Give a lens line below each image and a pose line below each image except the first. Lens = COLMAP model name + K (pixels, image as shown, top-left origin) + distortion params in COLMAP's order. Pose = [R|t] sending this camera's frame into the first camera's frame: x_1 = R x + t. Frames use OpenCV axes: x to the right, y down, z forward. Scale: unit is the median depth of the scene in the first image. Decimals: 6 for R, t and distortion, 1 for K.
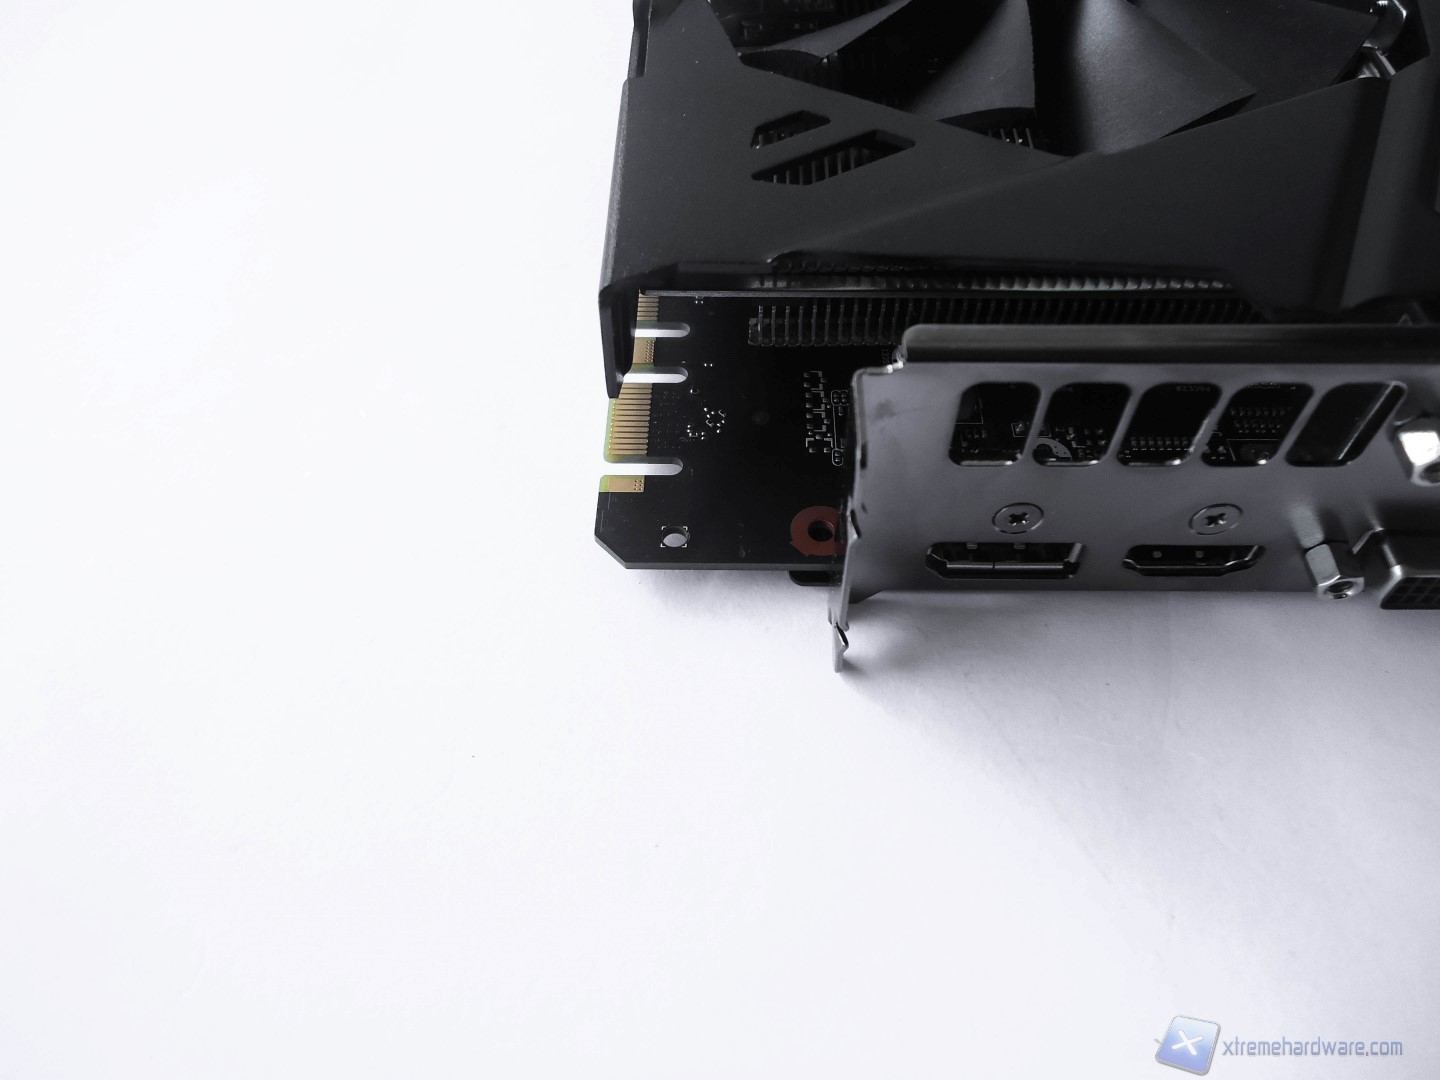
lens RADIAL K [[1192.8, 0, 720.0], [0, 1192.8, 540.0], [0, 0, 1]] dist [-0.002860, -0.002636]
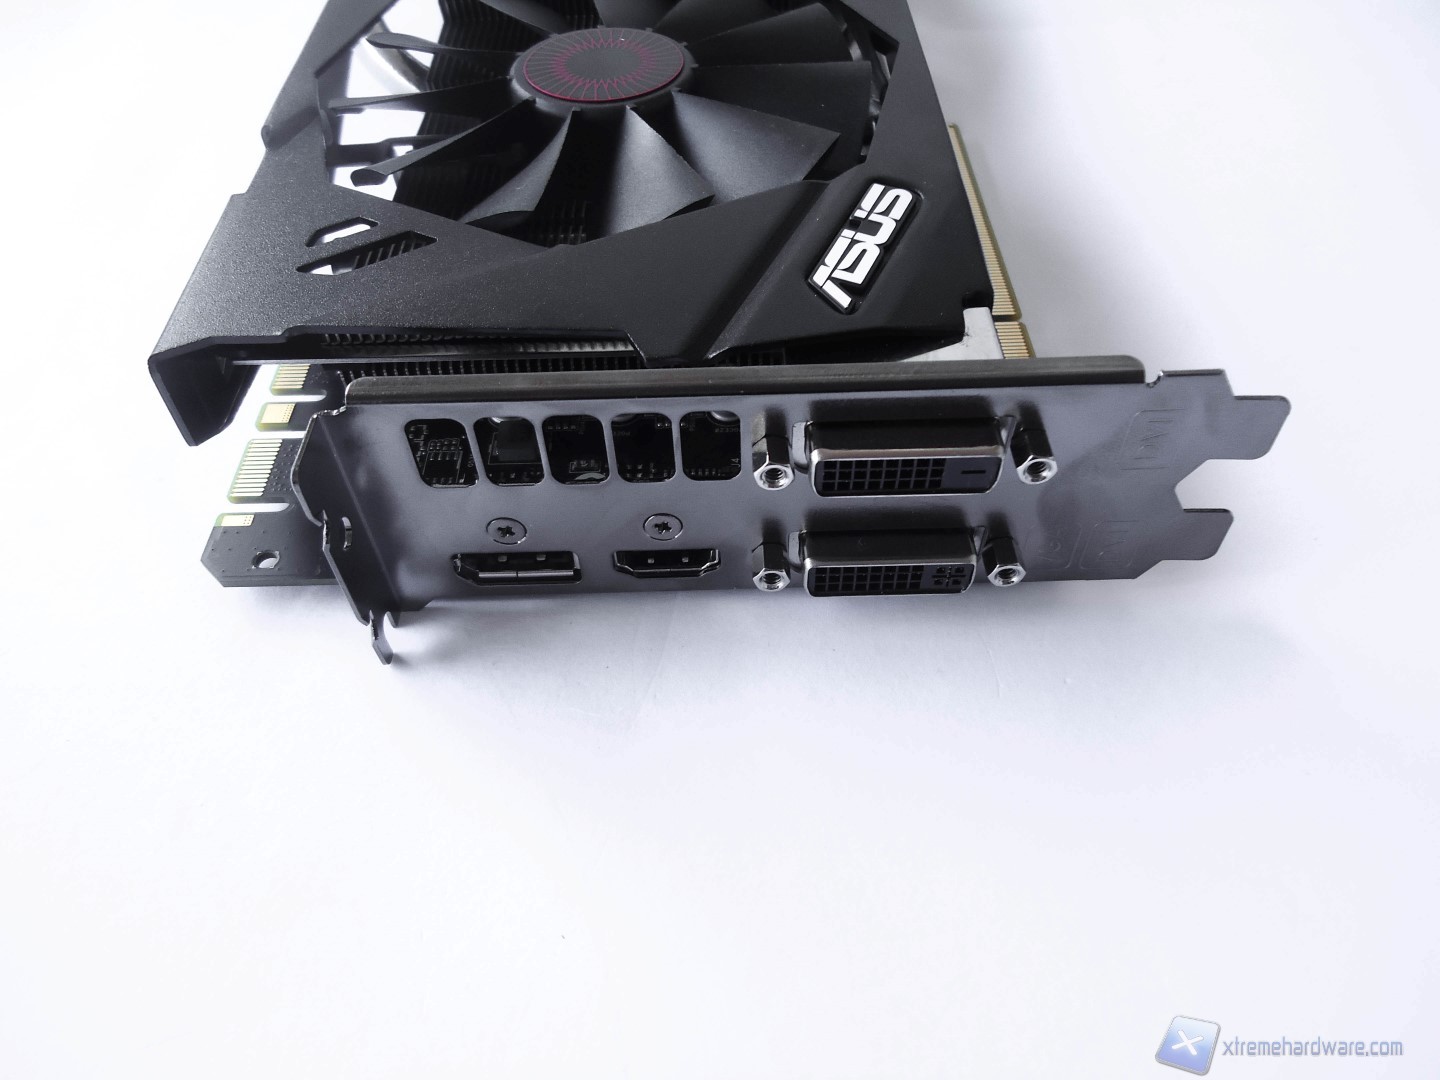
lens RADIAL K [[1192.8, 0, 720.0], [0, 1192.8, 540.0], [0, 0, 1]] dist [-0.002860, -0.002636]
pose [[0.999477, -0.032324, -0.000647, 0.439318], [0.032199, 0.997019, -0.070121, 0.079170], [0.002912, 0.070063, 0.997538, -0.223588]]
